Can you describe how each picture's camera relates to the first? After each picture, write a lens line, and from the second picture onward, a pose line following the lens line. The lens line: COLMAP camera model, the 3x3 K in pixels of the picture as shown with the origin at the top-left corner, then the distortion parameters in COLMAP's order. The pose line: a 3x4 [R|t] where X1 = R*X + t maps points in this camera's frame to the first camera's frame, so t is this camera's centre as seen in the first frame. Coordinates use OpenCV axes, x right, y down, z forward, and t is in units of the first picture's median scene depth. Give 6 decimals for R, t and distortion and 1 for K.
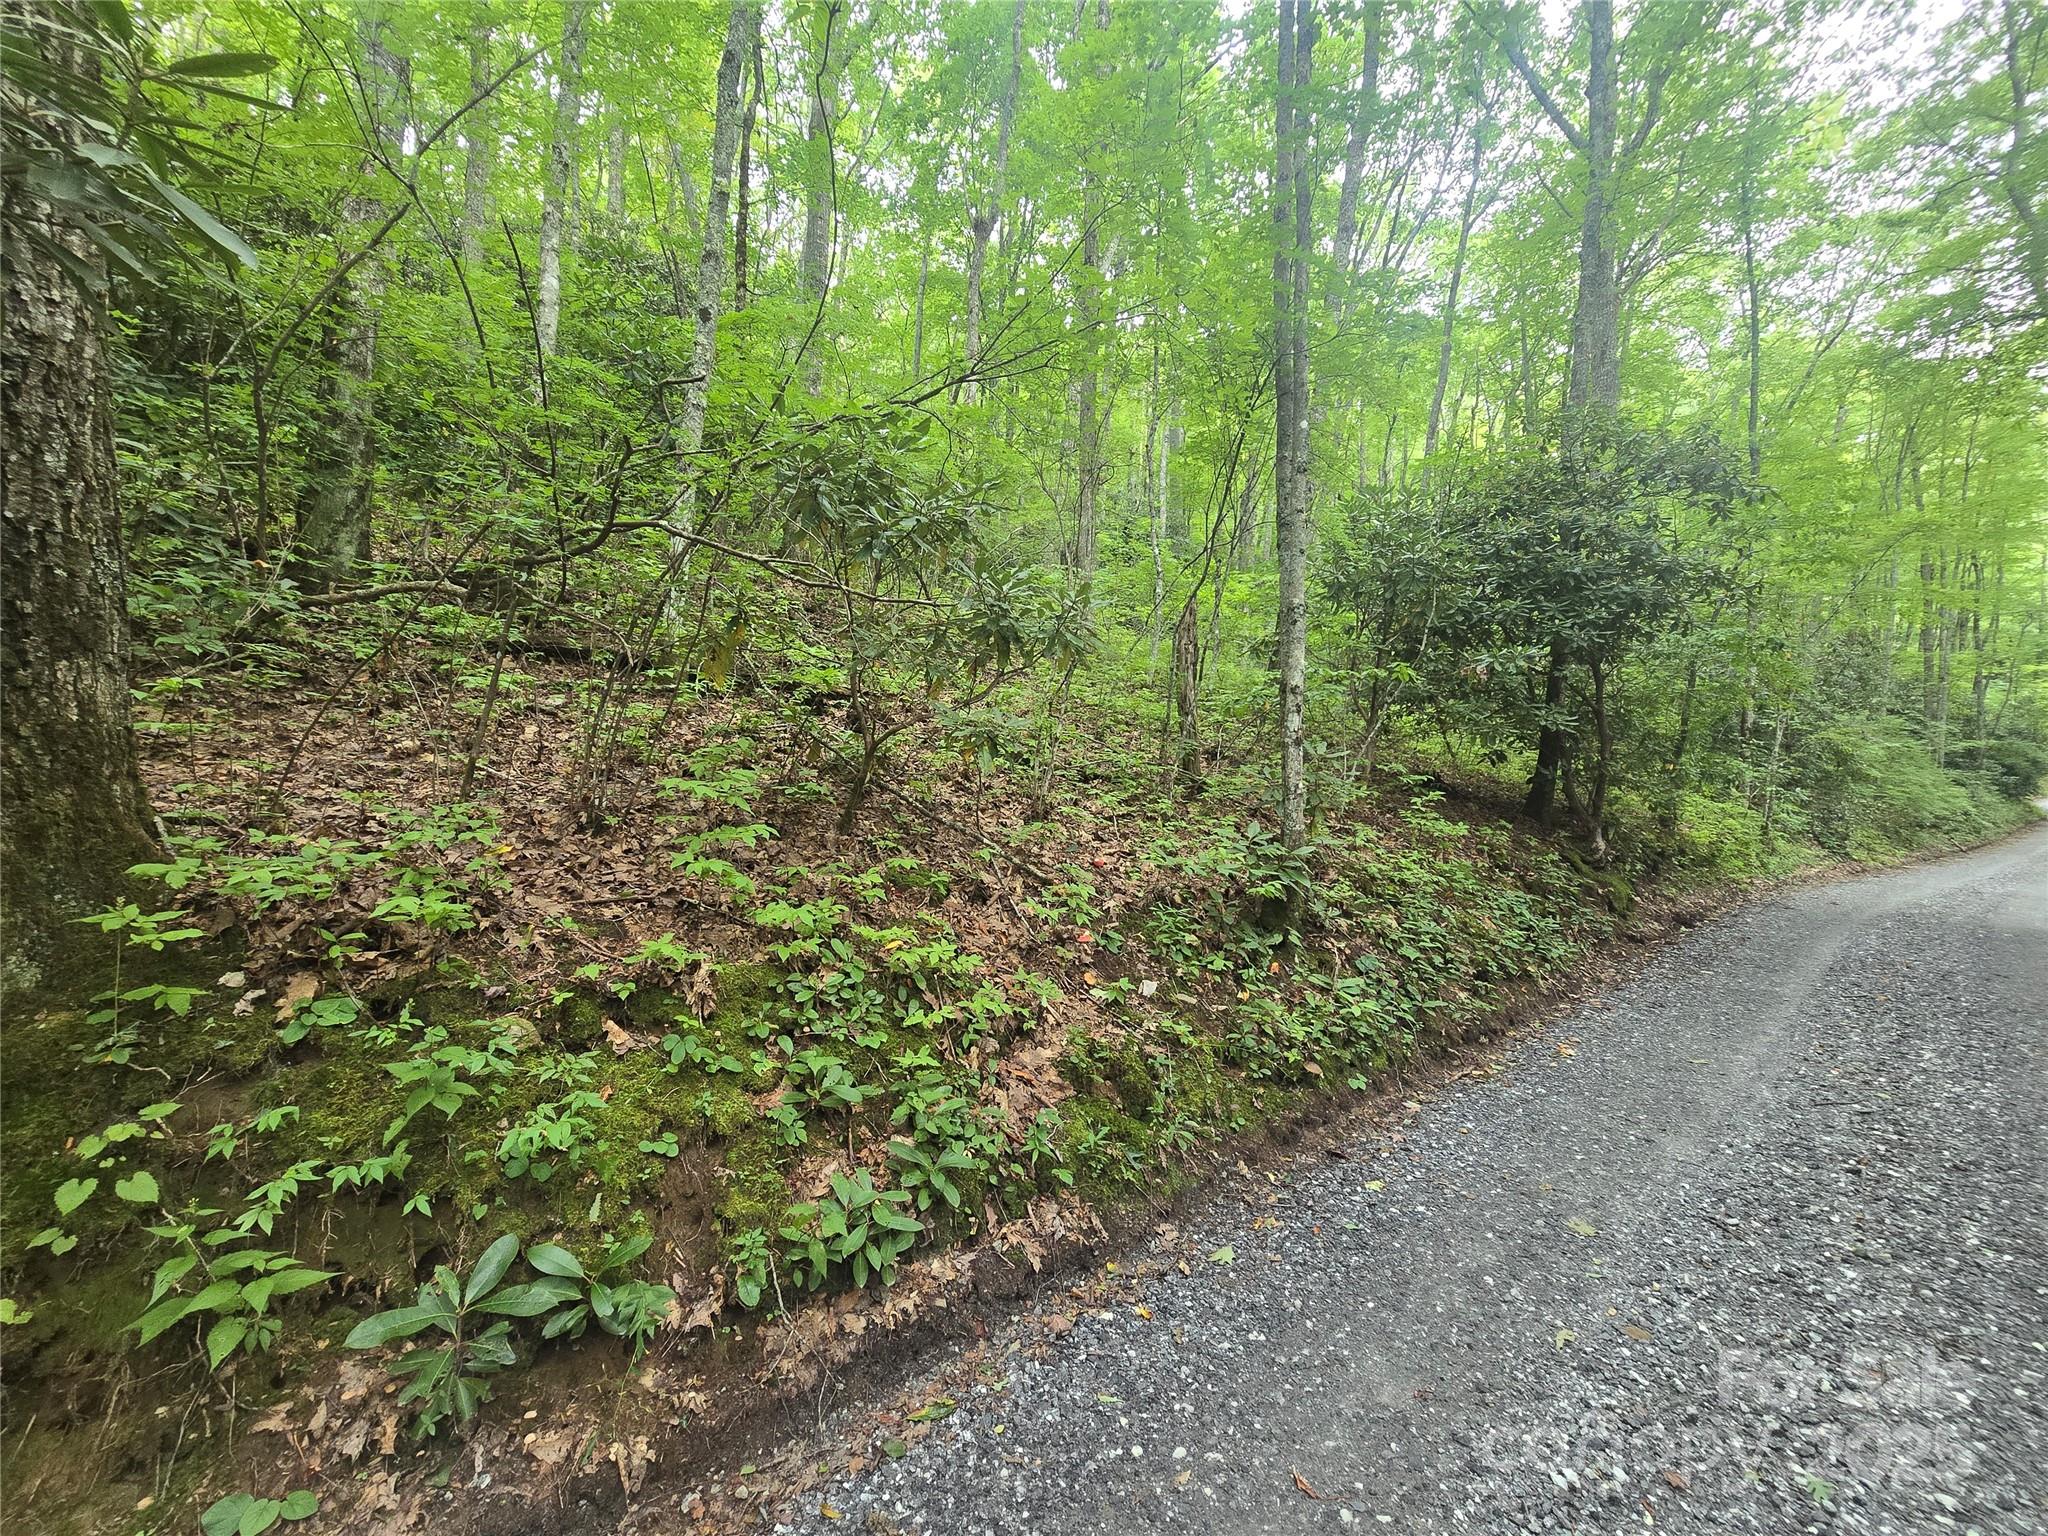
lens RADIAL K [[843.4, 0, 1013.0], [0, 843.4, 775.8], [0, 0, 1]] dist [-0.004627, 0.000947]
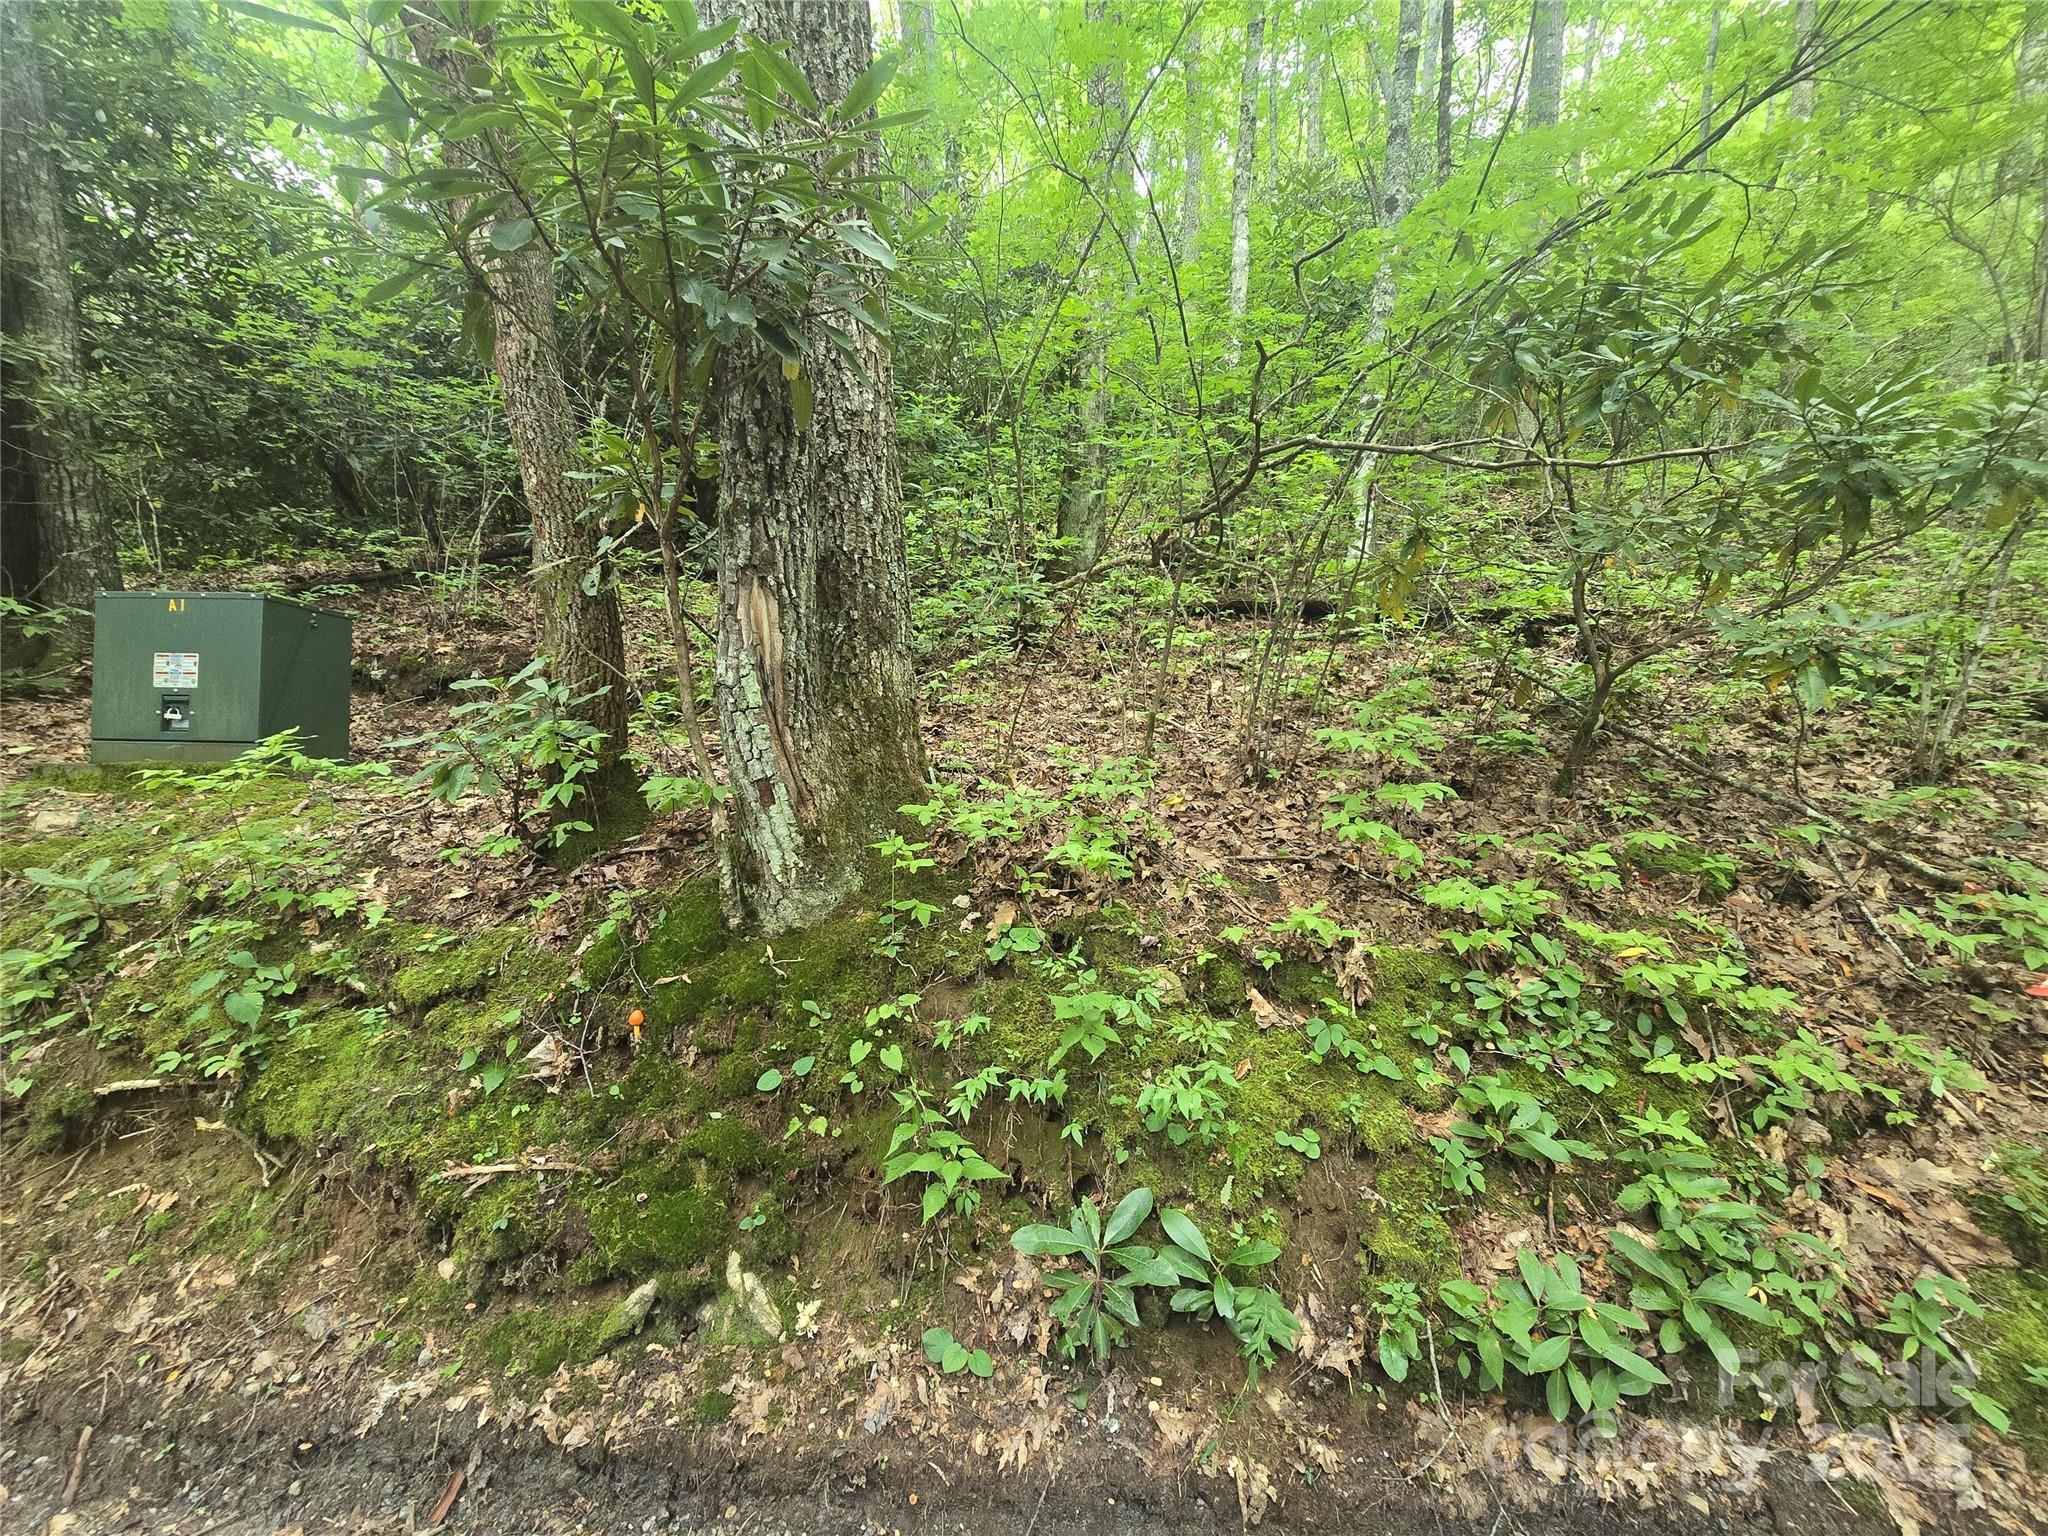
lens RADIAL K [[843.4, 0, 1013.0], [0, 843.4, 775.8], [0, 0, 1]] dist [-0.004627, 0.000947]
pose [[0.700185, 0.018605, -0.713719, -0.001295], [0.024191, 0.998468, 0.049760, 0.000292], [0.713552, -0.052106, 0.698662, 0.150651]]
